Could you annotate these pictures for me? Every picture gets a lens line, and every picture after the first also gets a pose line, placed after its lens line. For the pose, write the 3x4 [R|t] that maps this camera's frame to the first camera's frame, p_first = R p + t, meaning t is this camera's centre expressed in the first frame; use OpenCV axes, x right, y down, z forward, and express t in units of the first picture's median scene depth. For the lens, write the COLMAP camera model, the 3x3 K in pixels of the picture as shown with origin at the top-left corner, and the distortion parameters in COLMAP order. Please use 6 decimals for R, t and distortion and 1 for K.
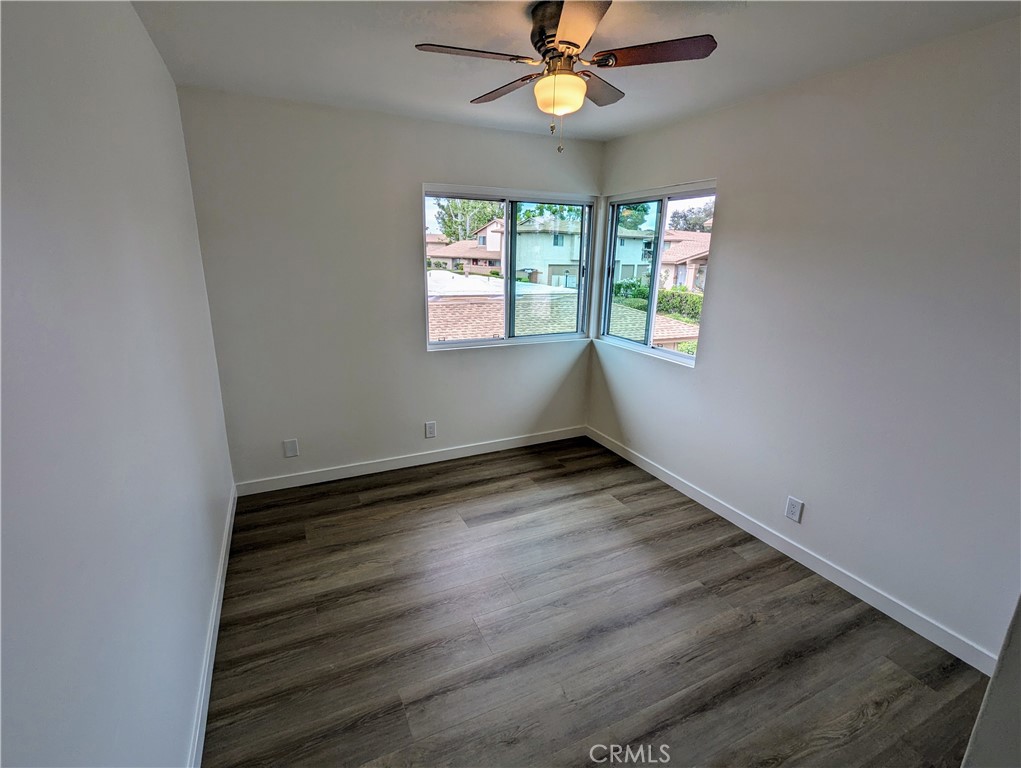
lens RADIAL K [[487.4, 0, 509.2], [0, 487.4, 386.1], [0, 0, 1]] dist [0.008598, 0.000576]
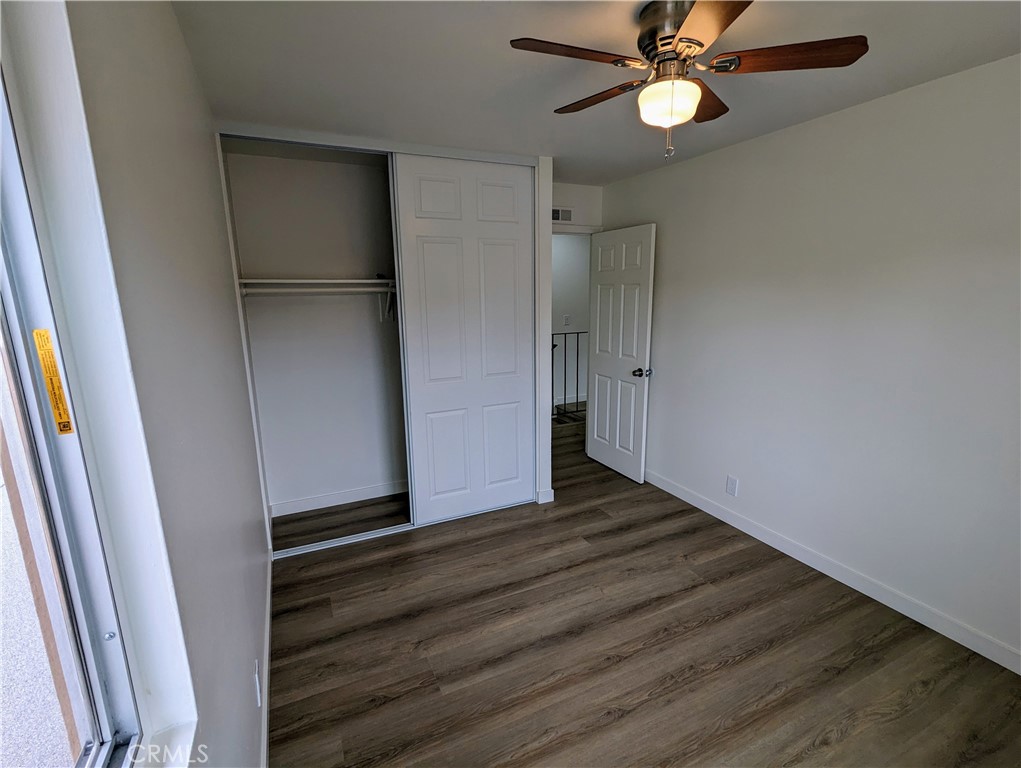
lens RADIAL K [[487.4, 0, 509.5], [0, 487.4, 385.8], [0, 0, 1]] dist [0.008598, 0.000576]
pose [[-0.999866, -0.014532, 0.007543, 0.260339], [-0.009553, 0.891919, 0.452095, -0.370124], [-0.013298, 0.451962, -0.891938, 1.374863]]
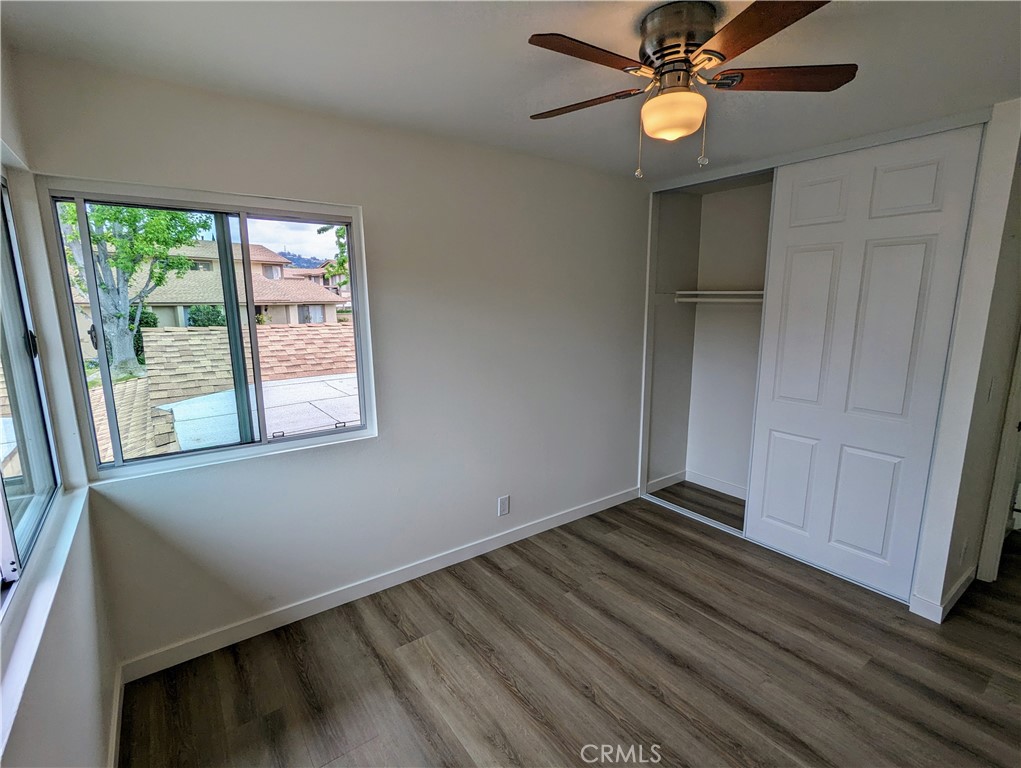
lens RADIAL K [[487.4, 0, 518.7], [0, 487.4, 387.7], [0, 0, 1]] dist [0.008598, 0.000576]
pose [[-0.186617, -0.202716, 0.961291, -0.504814], [0.258271, 0.933940, 0.247087, -0.299789], [-0.947876, 0.294385, -0.121934, 1.019002]]
